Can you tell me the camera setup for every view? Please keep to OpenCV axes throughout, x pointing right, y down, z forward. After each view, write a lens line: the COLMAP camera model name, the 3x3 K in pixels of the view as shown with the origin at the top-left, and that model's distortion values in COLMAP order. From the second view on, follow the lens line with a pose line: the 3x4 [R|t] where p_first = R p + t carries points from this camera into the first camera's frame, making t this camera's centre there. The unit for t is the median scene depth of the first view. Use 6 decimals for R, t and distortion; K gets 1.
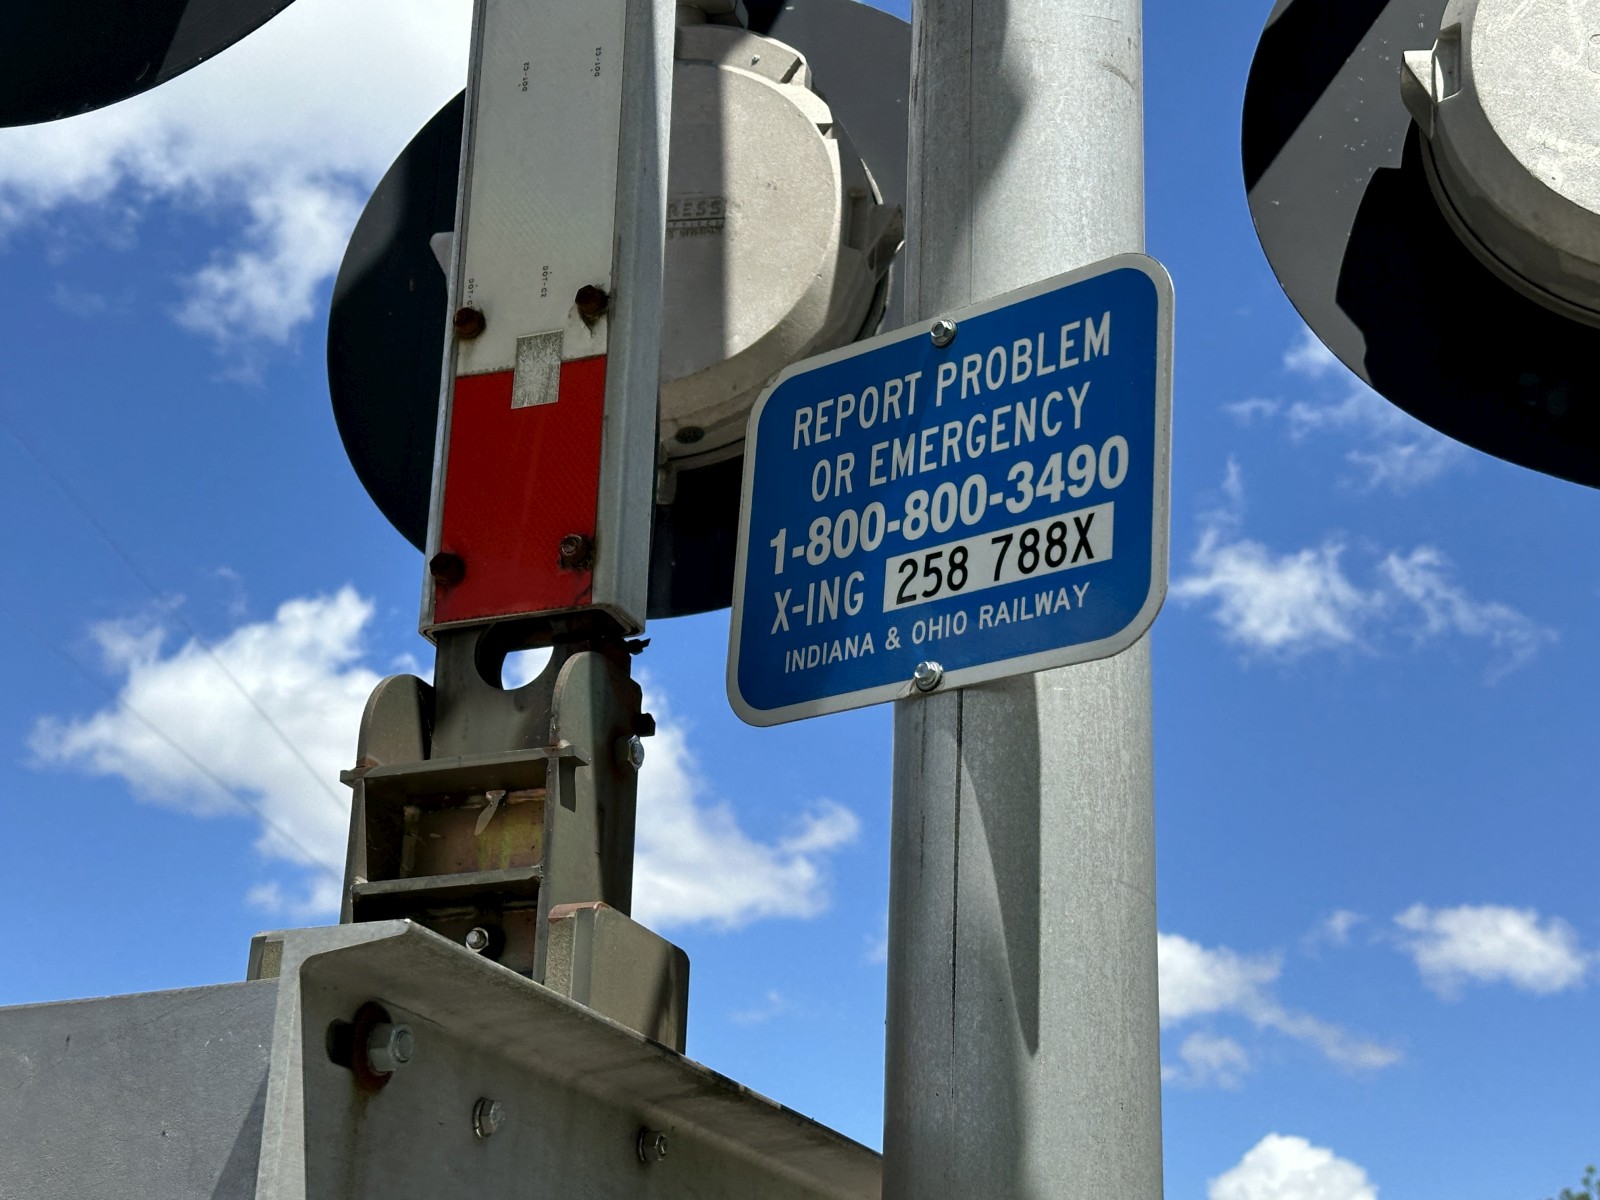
lens RADIAL K [[2454.3, 0, 804.0], [0, 2454.3, 589.7], [0, 0, 1]] dist [0.114744, 0.000000]
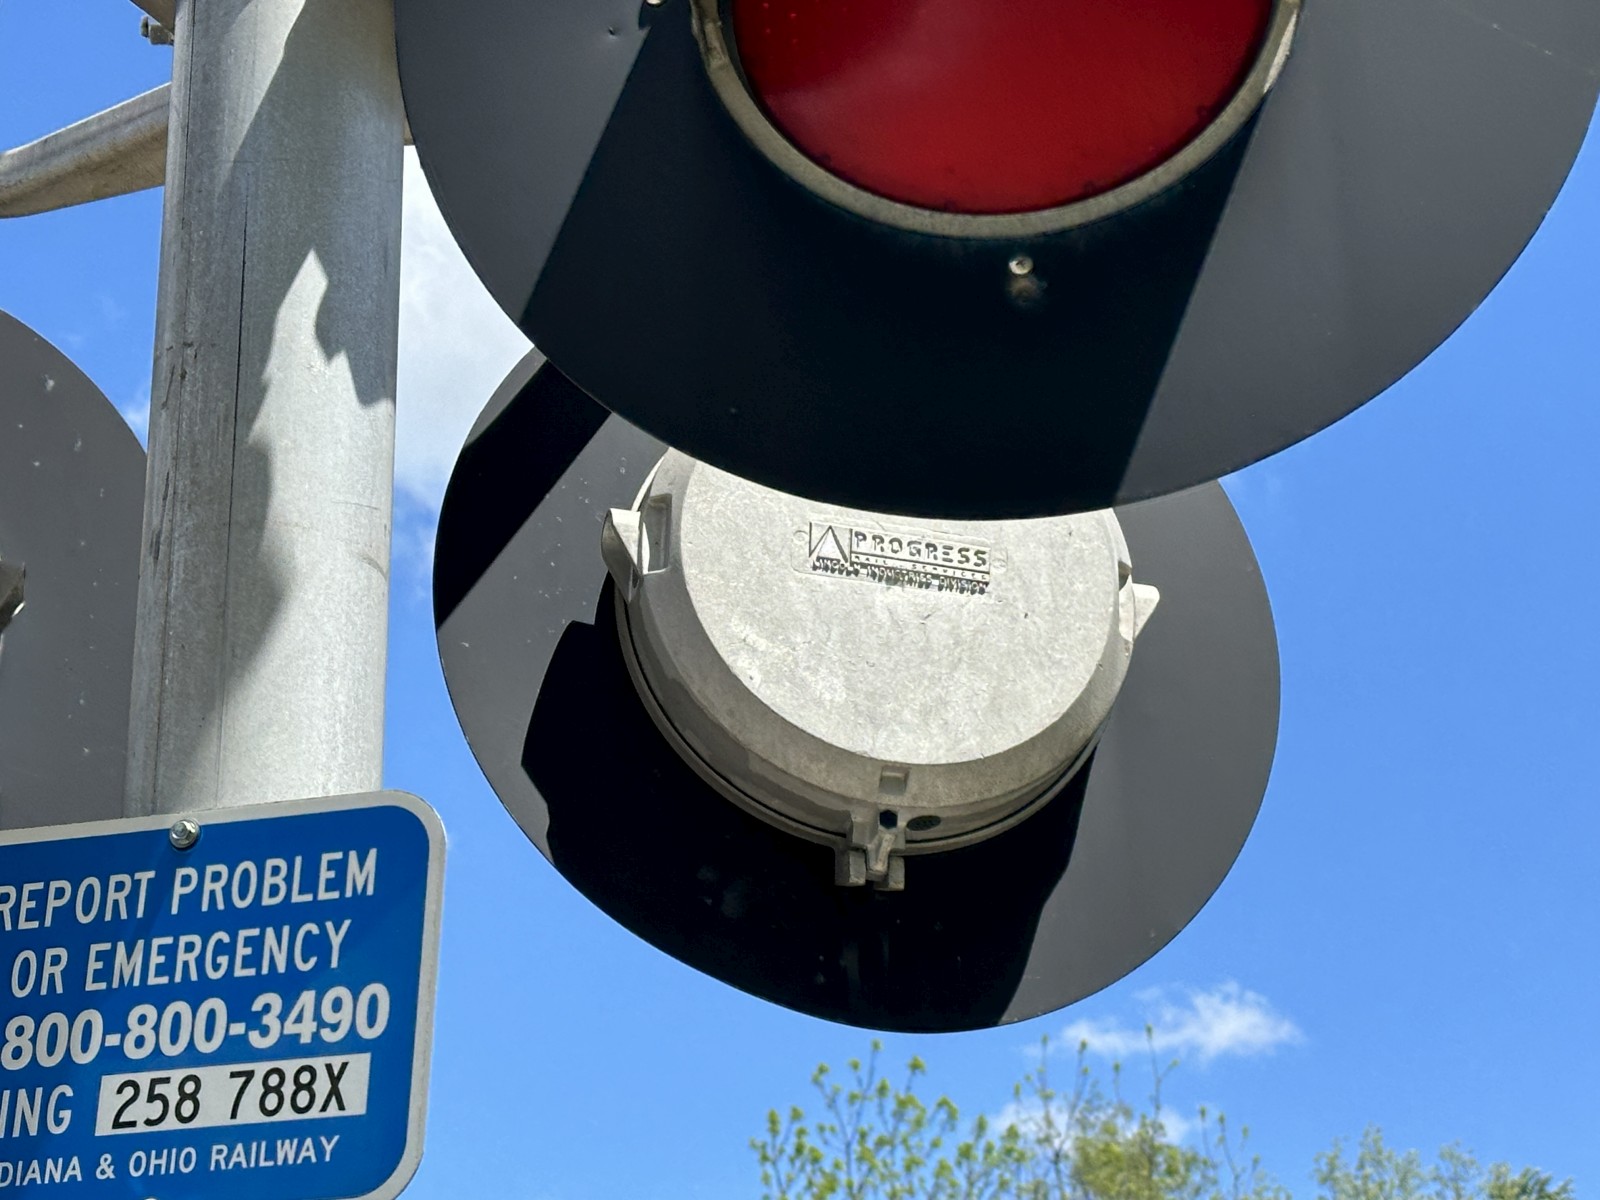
lens RADIAL K [[3483.6, 0, 795.2], [0, 3483.6, 584.8], [0, 0, 1]] dist [0.162939, 0.000000]
pose [[0.919736, 0.116783, 0.374763, -0.228337], [-0.100043, 0.992930, -0.063893, -0.128301], [-0.379575, 0.021272, 0.924916, -0.318638]]
